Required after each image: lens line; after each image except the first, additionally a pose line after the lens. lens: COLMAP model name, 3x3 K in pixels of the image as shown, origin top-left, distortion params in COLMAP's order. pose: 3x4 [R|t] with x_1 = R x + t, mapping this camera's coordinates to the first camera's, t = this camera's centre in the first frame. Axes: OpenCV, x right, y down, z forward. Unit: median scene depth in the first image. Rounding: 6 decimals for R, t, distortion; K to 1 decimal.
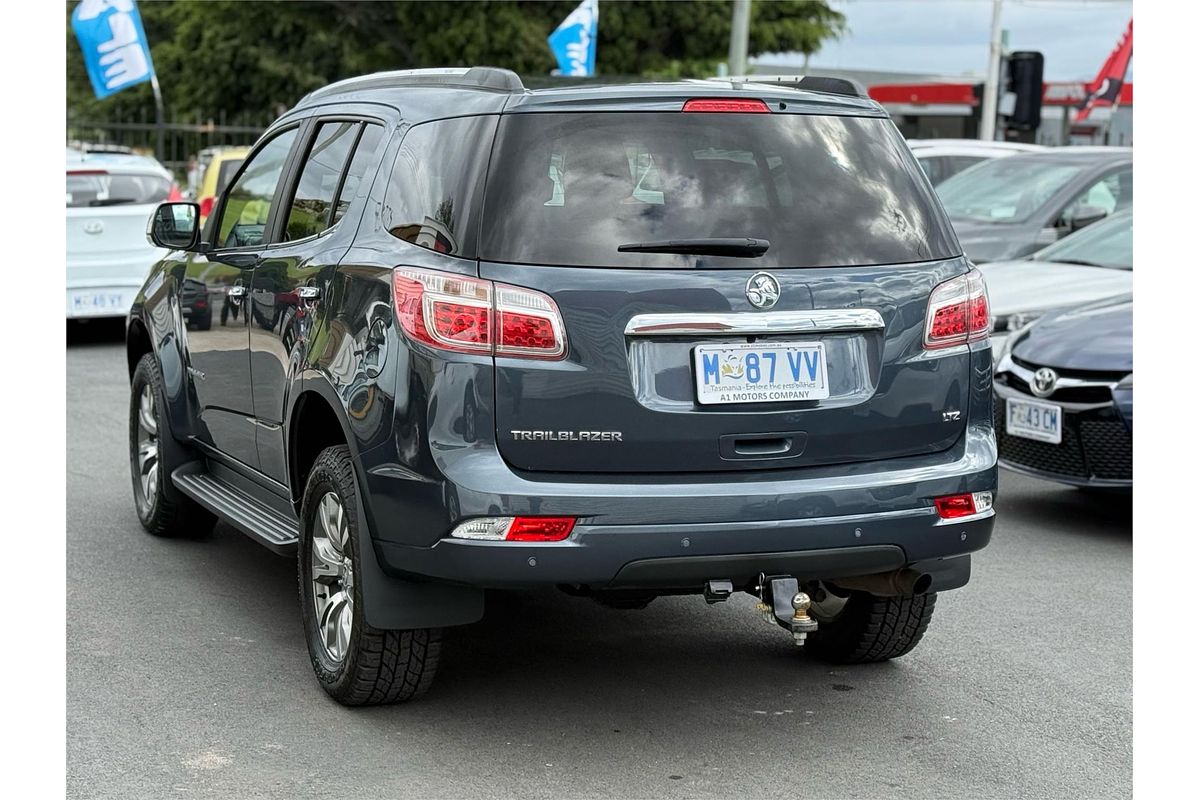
lens RADIAL K [[2221.6, 0, 608.1], [0, 2221.6, 403.8], [0, 0, 1]] dist [0.164852, 0.000000]
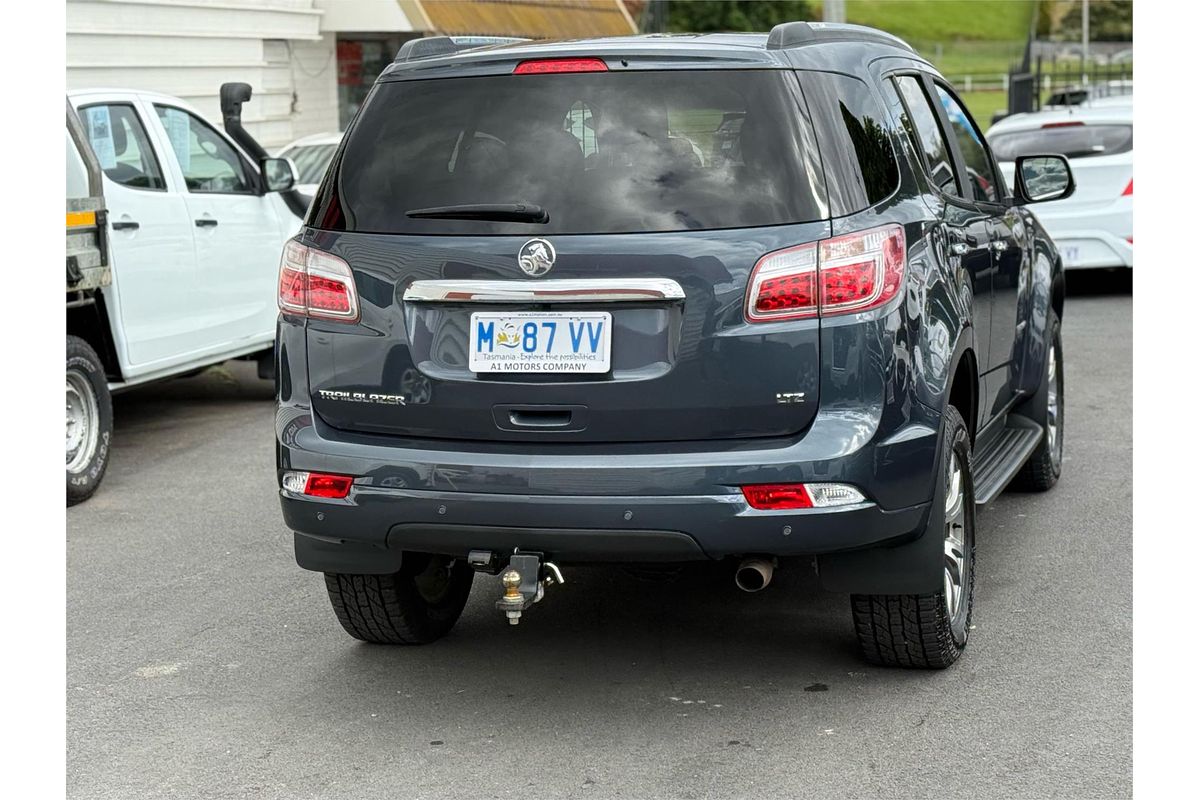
lens RADIAL K [[2221.6, 0, 601.5], [0, 2221.6, 399.5], [0, 0, 1]] dist [0.164852, 0.000000]
pose [[0.779477, 0.048067, -0.624585, 0.653620], [-0.034037, 0.998829, 0.034391, -0.021953], [0.625506, -0.005548, 0.780200, 0.243894]]
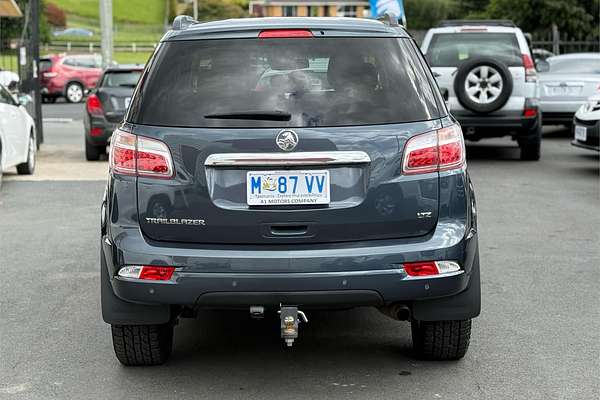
lens RADIAL K [[1240.1, 0, 302.6], [0, 1240.1, 200.3], [0, 0, 1]] dist [0.169361, 0.000000]
pose [[0.930322, 0.018246, -0.366289, 0.406453], [-0.016156, 0.999831, 0.008771, -0.012052], [0.366387, -0.002243, 0.930460, 0.098953]]
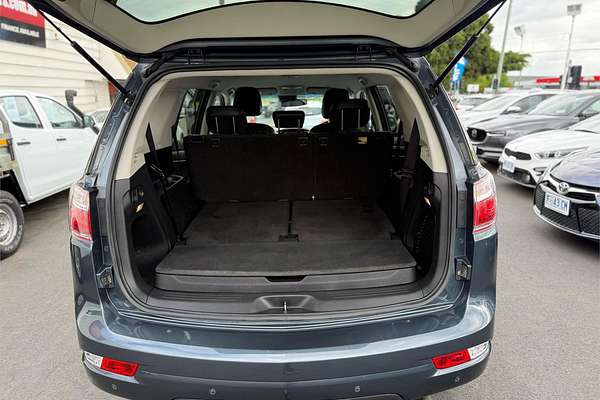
lens RADIAL K [[423.3, 0, 303.5], [0, 423.3, 205.1], [0, 0, 1]] dist [0.006425, -0.007981]
pose [[0.930000, 0.058457, -0.362882, 0.157177], [-0.010185, 0.990991, 0.133538, -0.076362], [0.367419, -0.120495, 0.922217, 0.733766]]
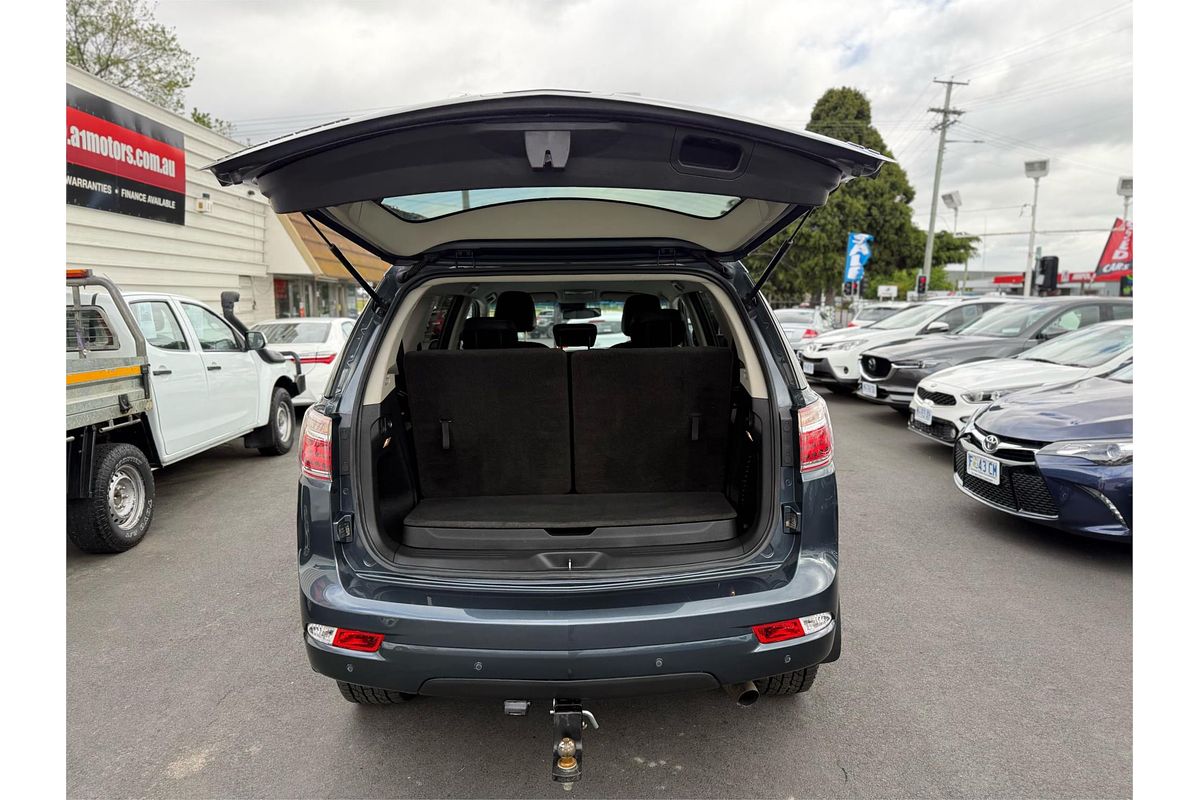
lens RADIAL K [[751.2, 0, 603.8], [0, 751.2, 396.8], [0, 0, 1]] dist [0.010295, -0.005870]
pose [[0.933431, 0.016875, -0.358360, 0.200665], [-0.015569, 0.999857, 0.006529, -0.064689], [0.358419, -0.000515, 0.933561, 0.627864]]
